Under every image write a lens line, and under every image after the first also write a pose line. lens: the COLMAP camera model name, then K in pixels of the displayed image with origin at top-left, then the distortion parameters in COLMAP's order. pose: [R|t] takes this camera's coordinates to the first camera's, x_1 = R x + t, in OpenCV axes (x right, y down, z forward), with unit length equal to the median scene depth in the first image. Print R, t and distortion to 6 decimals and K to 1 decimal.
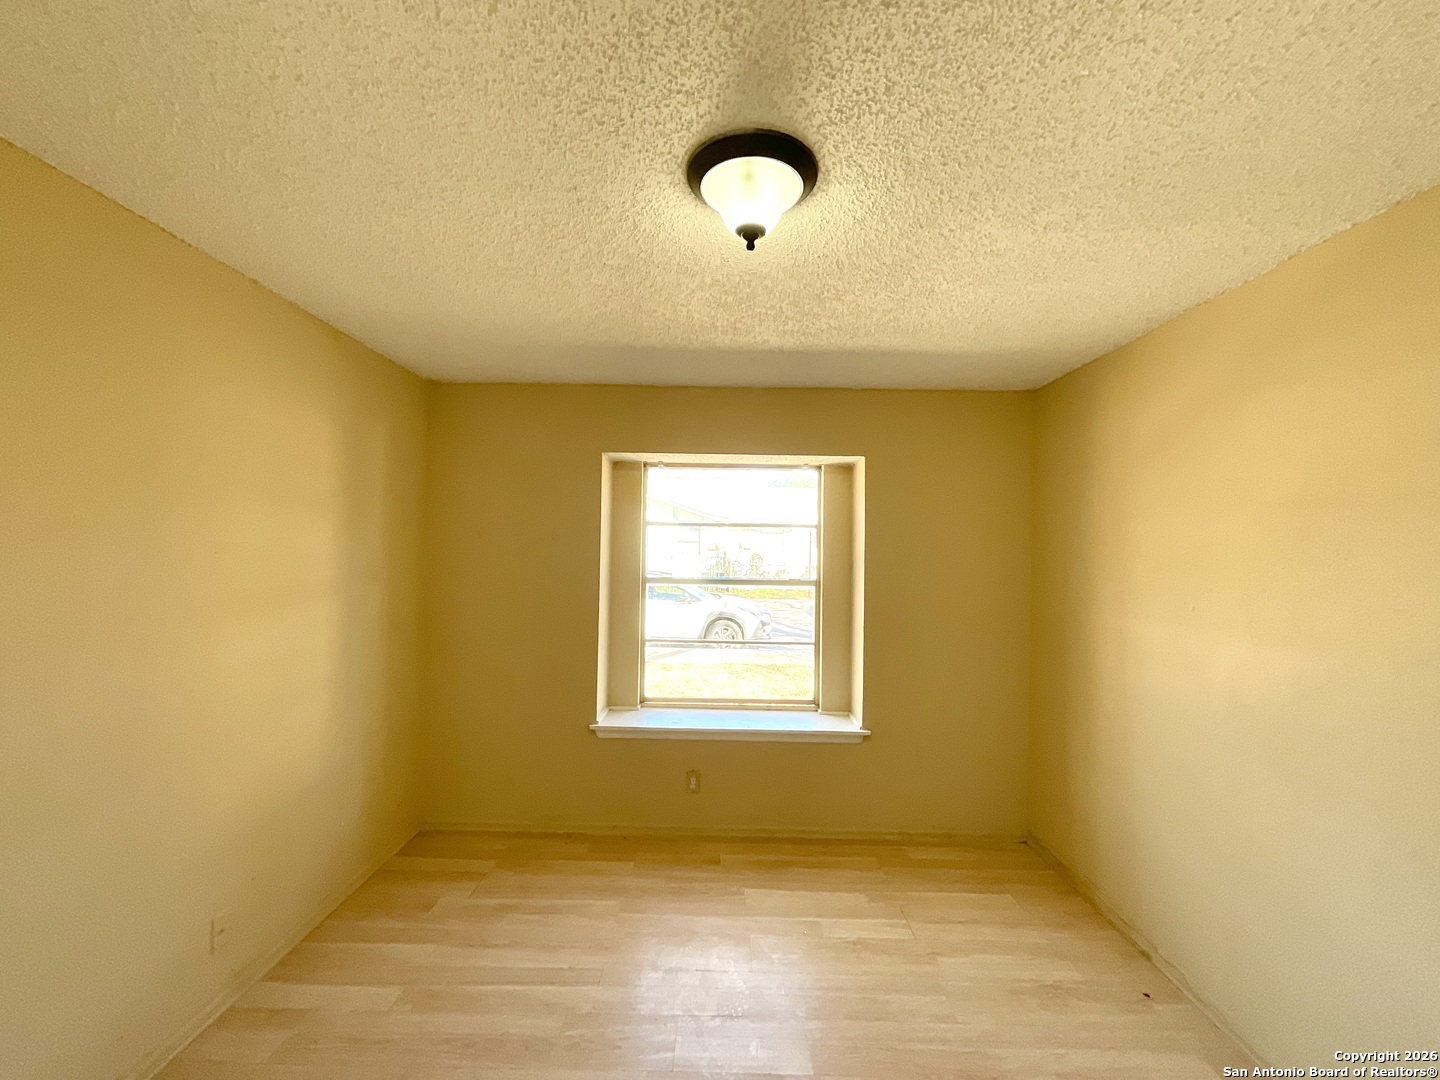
lens RADIAL K [[578.6, 0, 720.0], [0, 578.6, 540.0], [0, 0, 1]] dist [-0.008149, 0.004467]
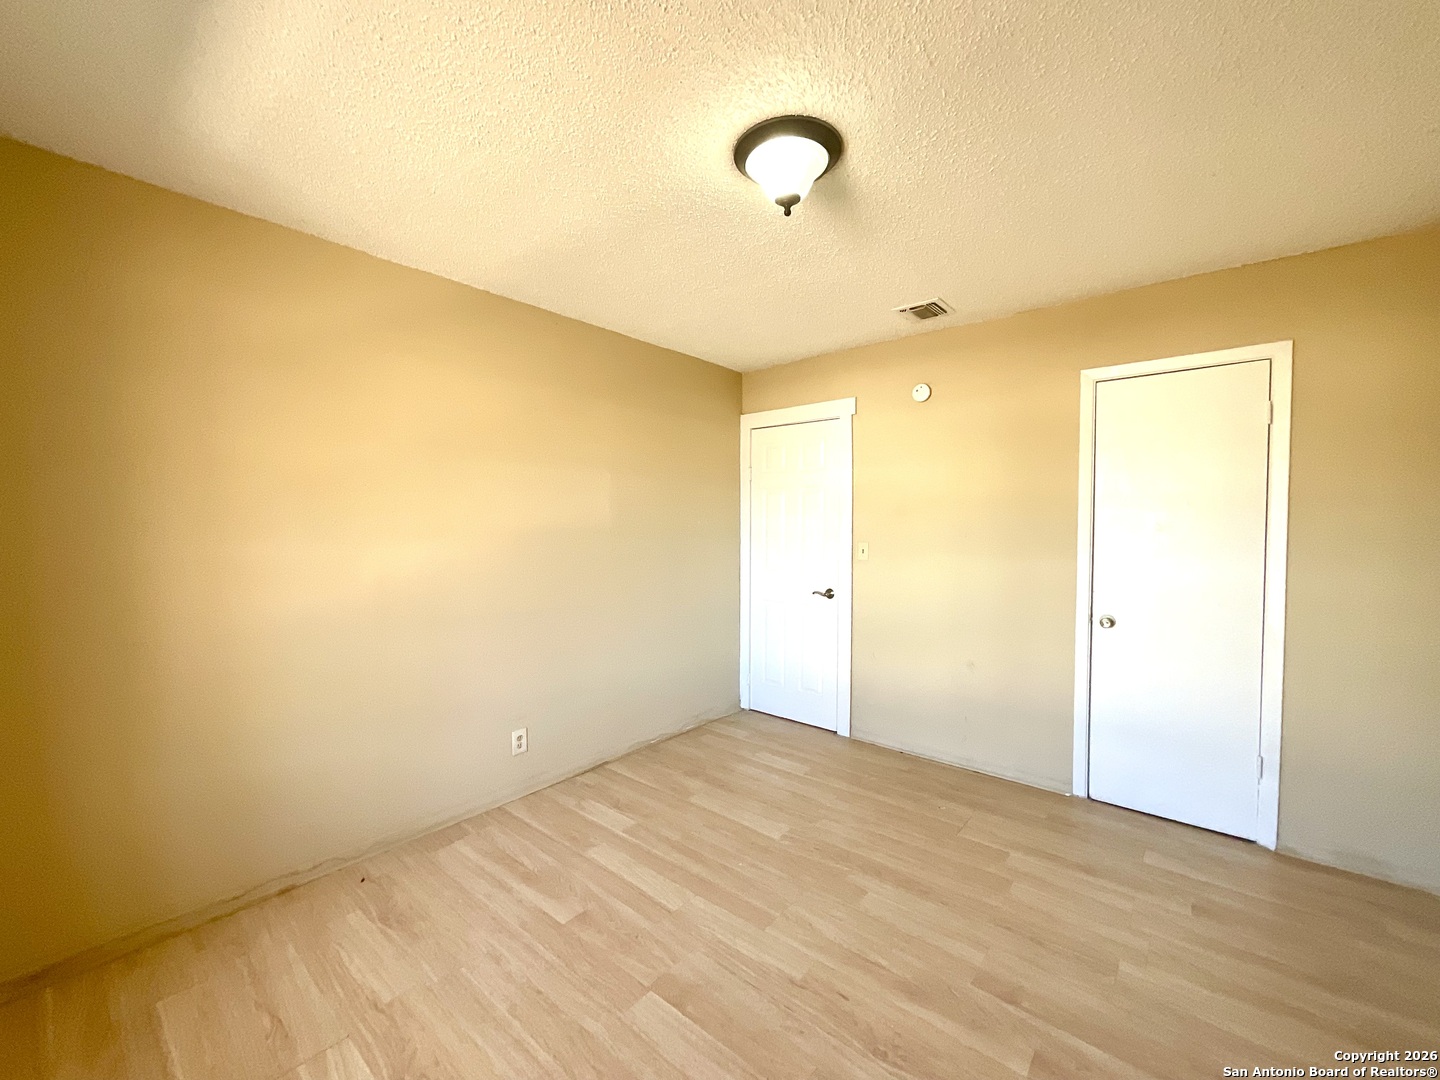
lens RADIAL K [[578.6, 0, 720.0], [0, 578.6, 540.0], [0, 0, 1]] dist [-0.008149, 0.004467]
pose [[-0.761491, -0.034350, 0.647265, -0.322886], [-0.024227, 0.999405, 0.024536, 0.079007], [-0.647723, 0.003003, -0.761870, 1.002224]]
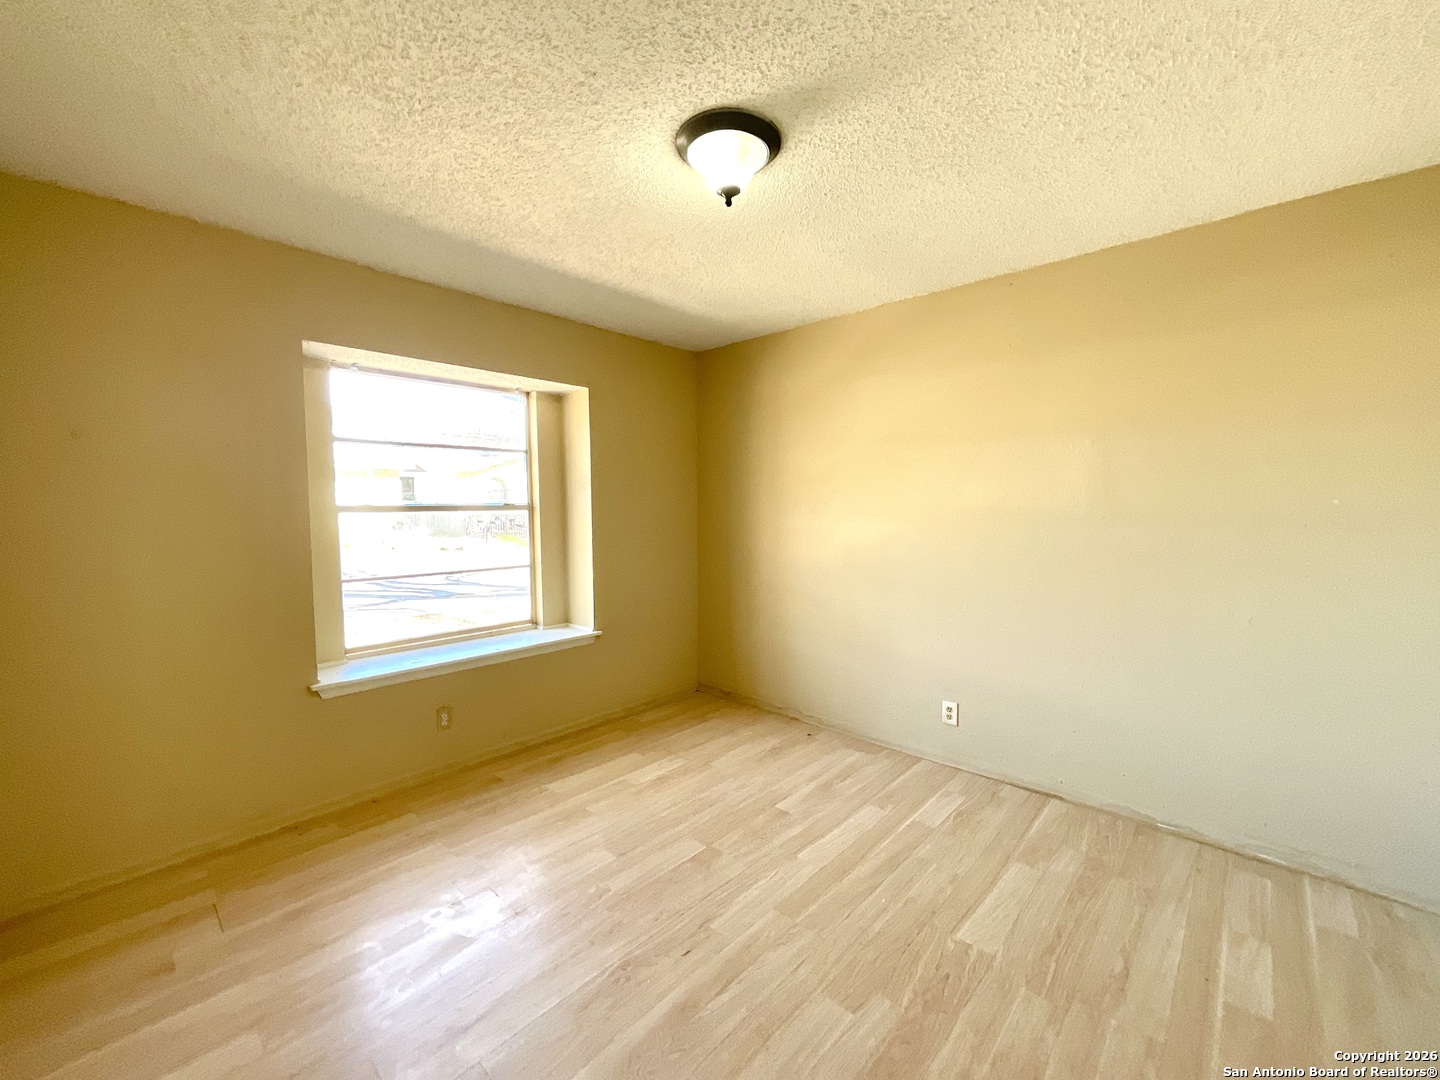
lens RADIAL K [[578.6, 0, 720.0], [0, 578.6, 540.0], [0, 0, 1]] dist [-0.008149, 0.004467]
pose [[0.678787, -0.066026, 0.731361, -0.455821], [0.001969, 0.996110, 0.088100, 0.054138], [-0.734332, -0.058361, 0.676277, 0.061485]]
